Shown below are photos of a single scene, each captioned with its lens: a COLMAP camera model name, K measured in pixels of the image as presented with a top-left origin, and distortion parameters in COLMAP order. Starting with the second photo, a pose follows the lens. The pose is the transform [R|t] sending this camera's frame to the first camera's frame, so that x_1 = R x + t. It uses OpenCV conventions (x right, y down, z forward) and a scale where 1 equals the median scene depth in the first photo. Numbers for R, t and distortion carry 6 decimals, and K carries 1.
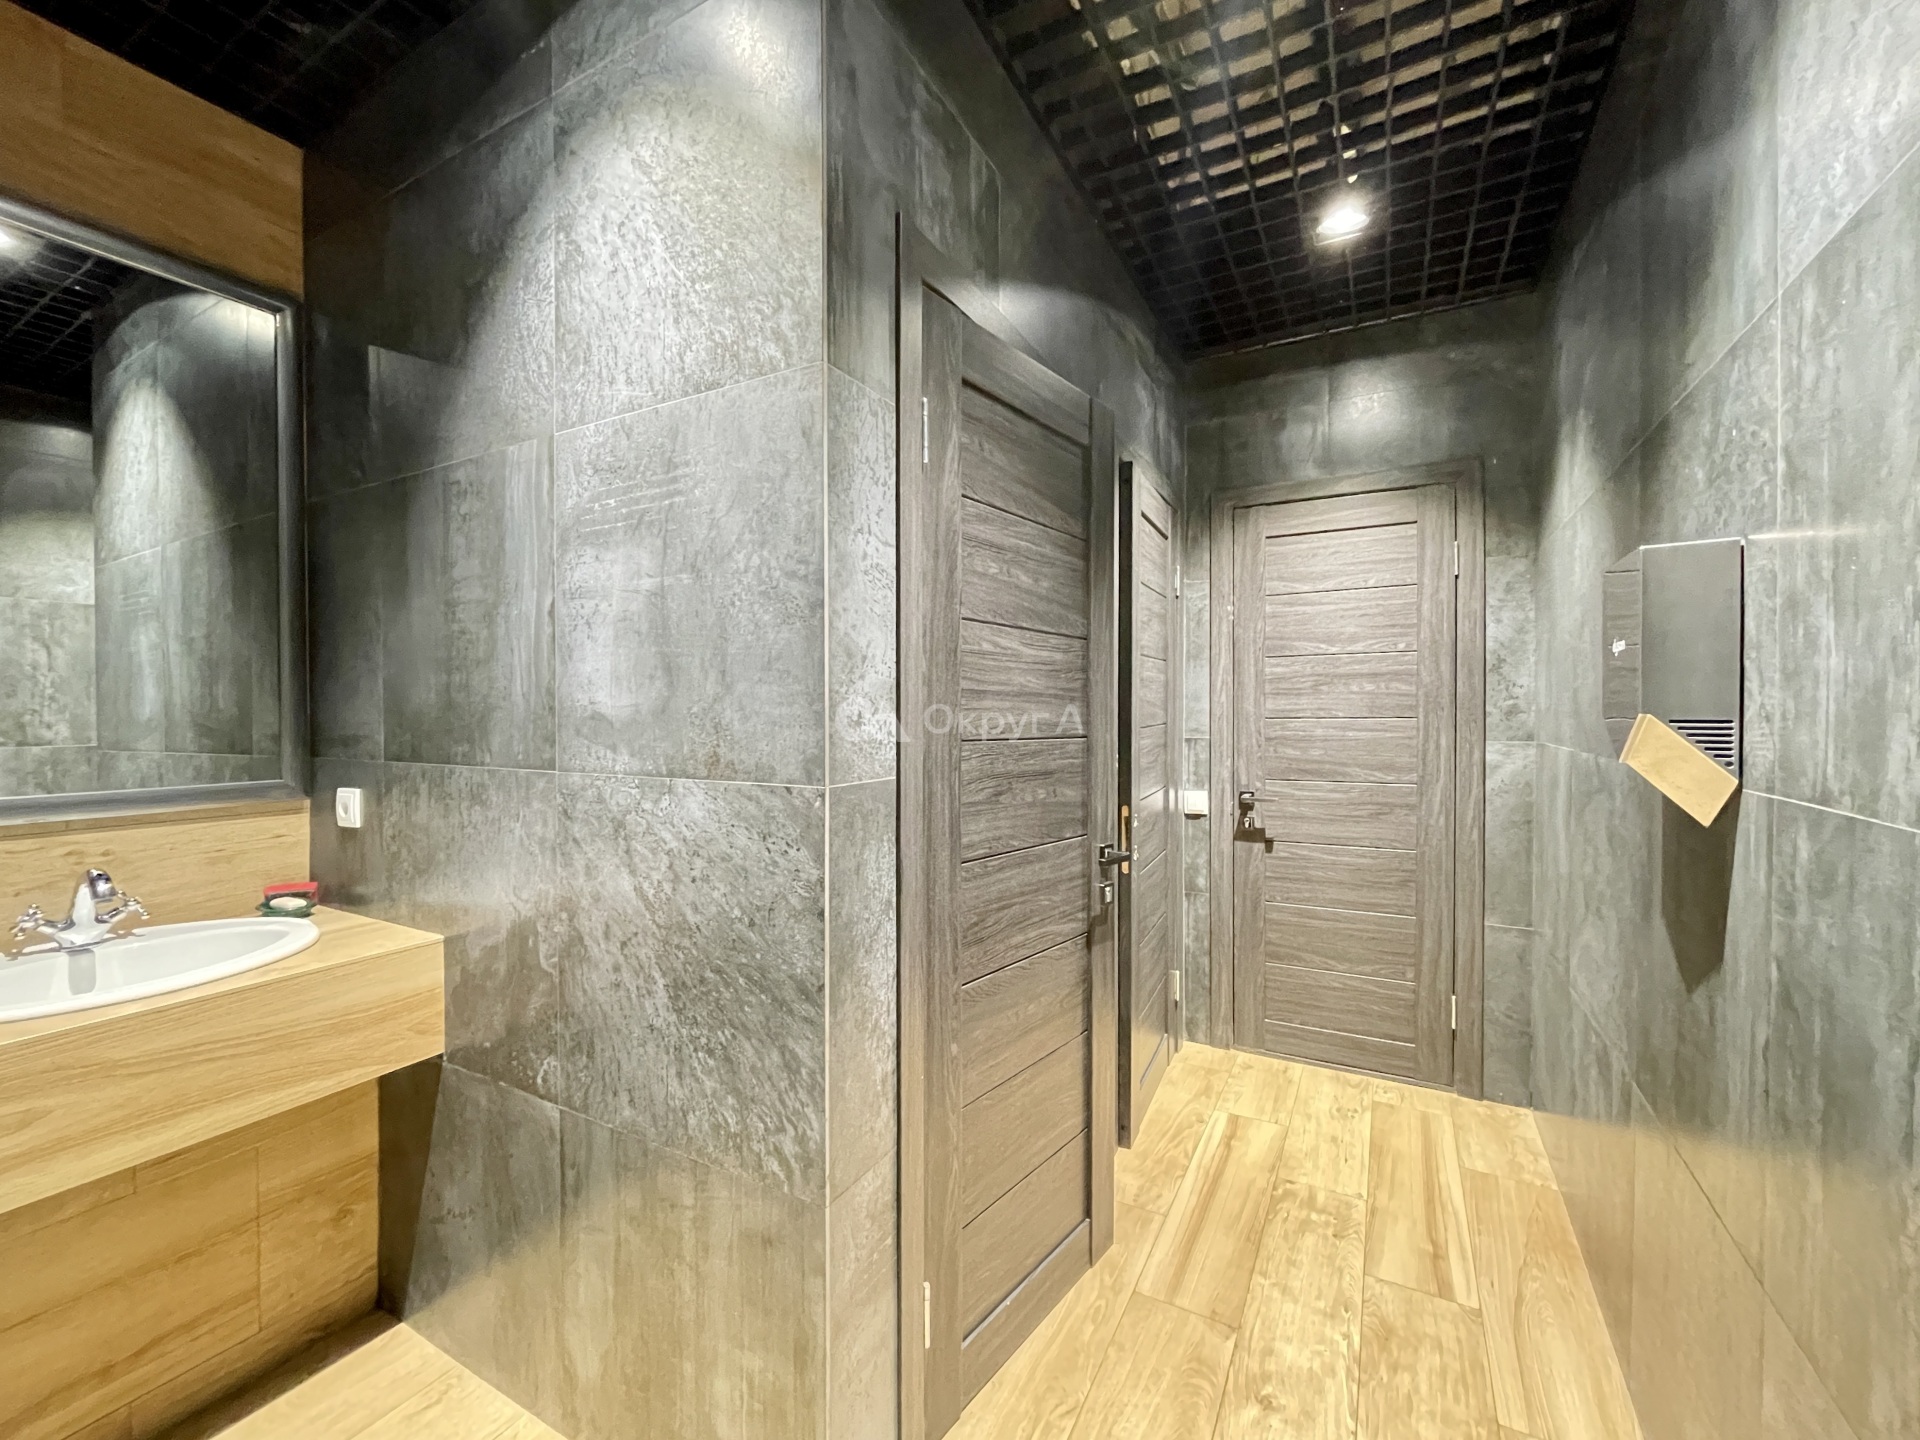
lens RADIAL K [[777.4, 0, 960.0], [0, 777.4, 720.0], [0, 0, 1]] dist [-0.001525, 0.000238]
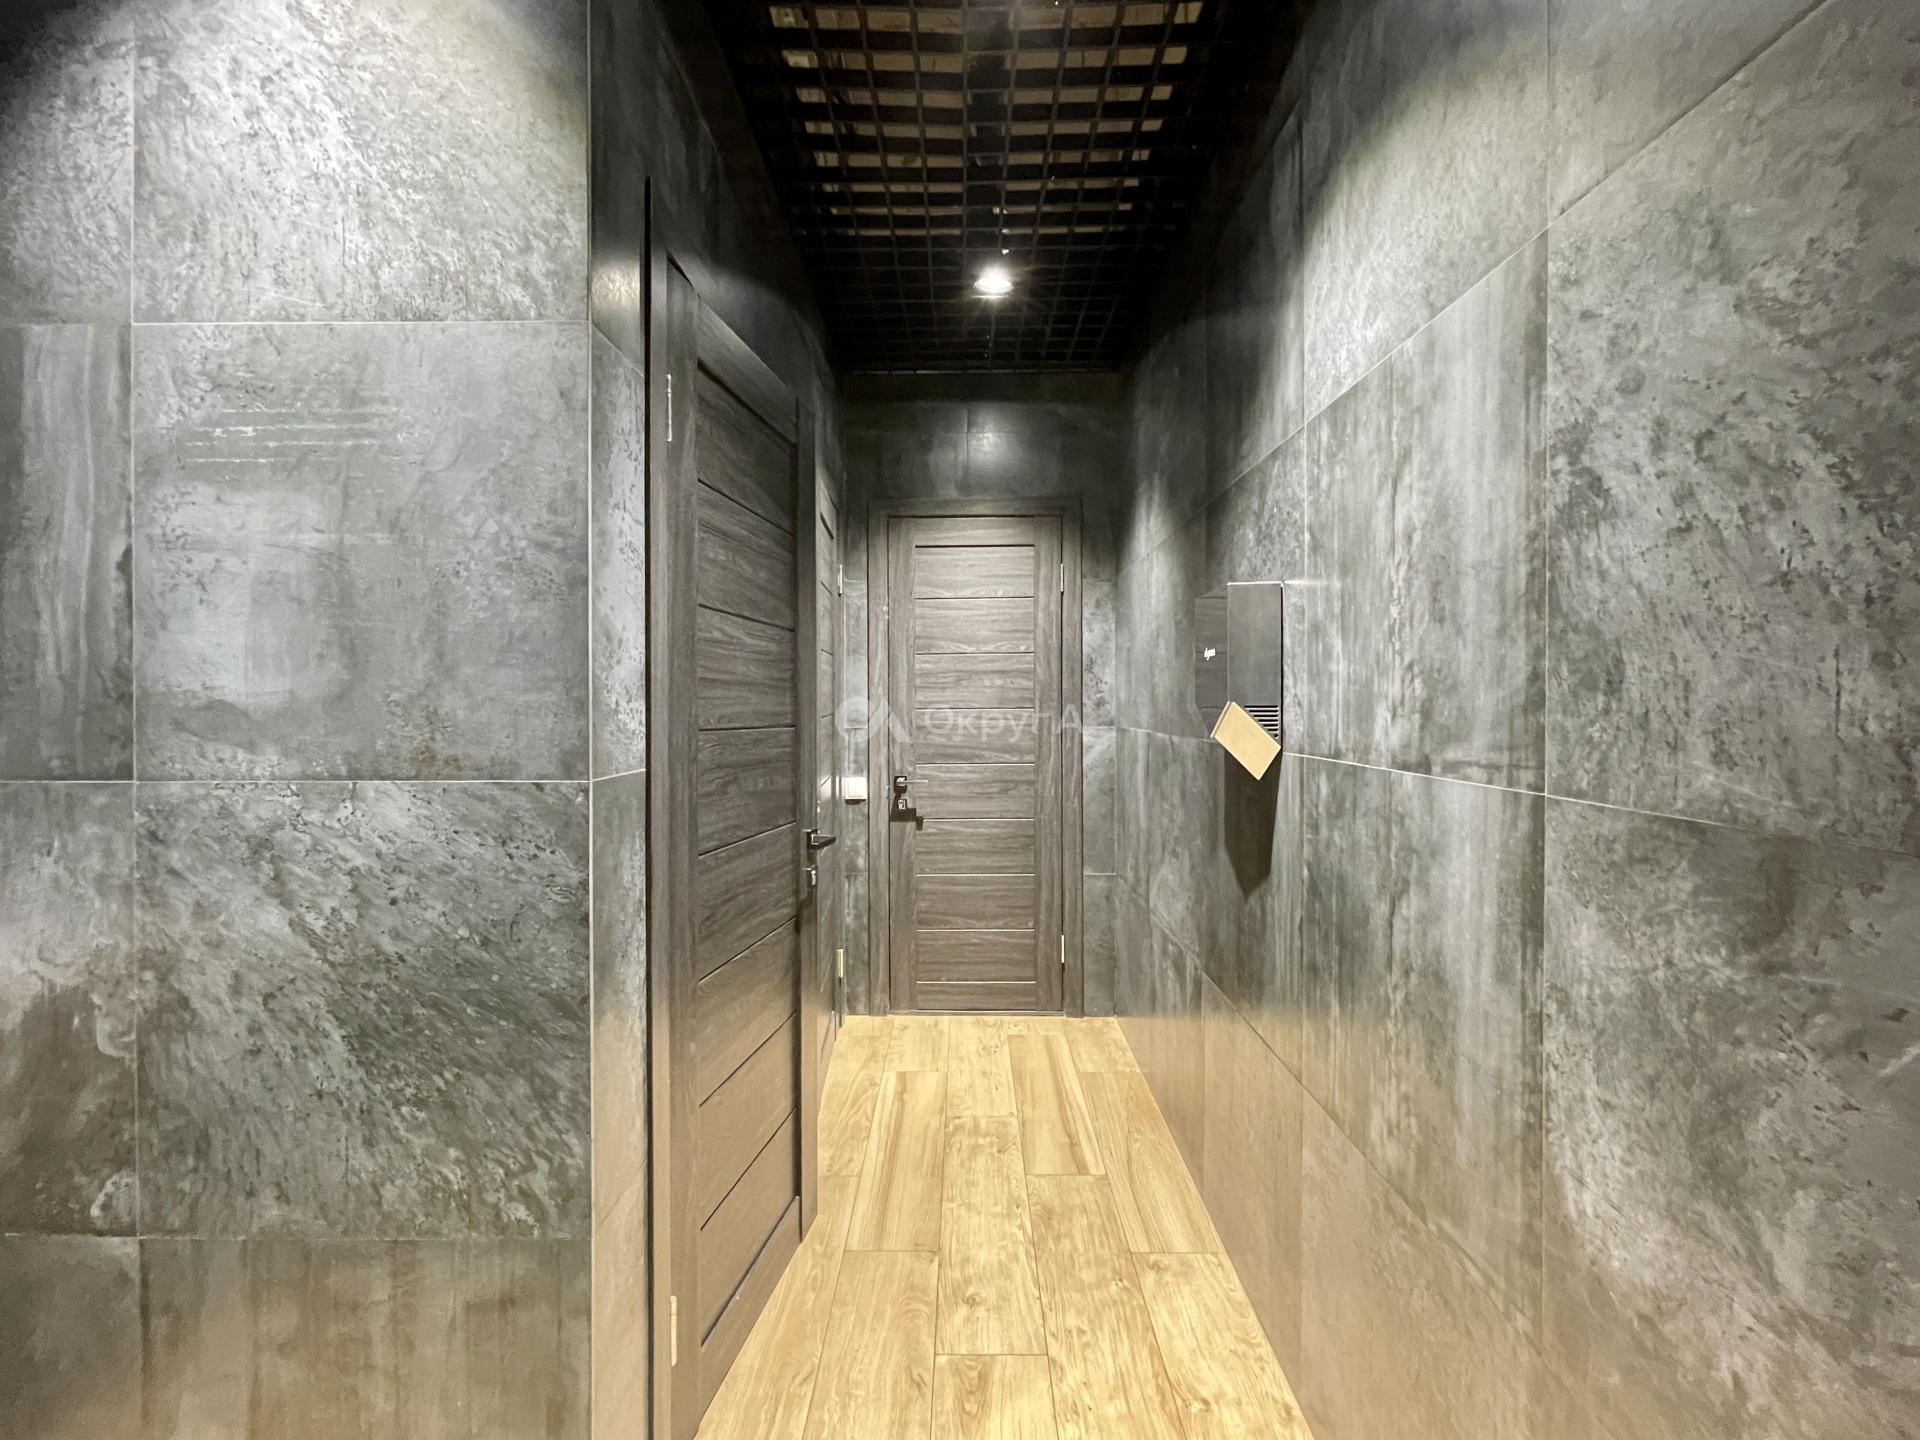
lens RADIAL K [[779.8, 0, 955.6], [0, 779.8, 709.3], [0, 0, 1]] dist [0.001047, 0.000601]
pose [[0.885593, -0.004246, 0.464443, -0.180693], [0.006830, 0.999969, -0.003881, 0.006760], [-0.464413, 0.006609, 0.885594, -0.019485]]
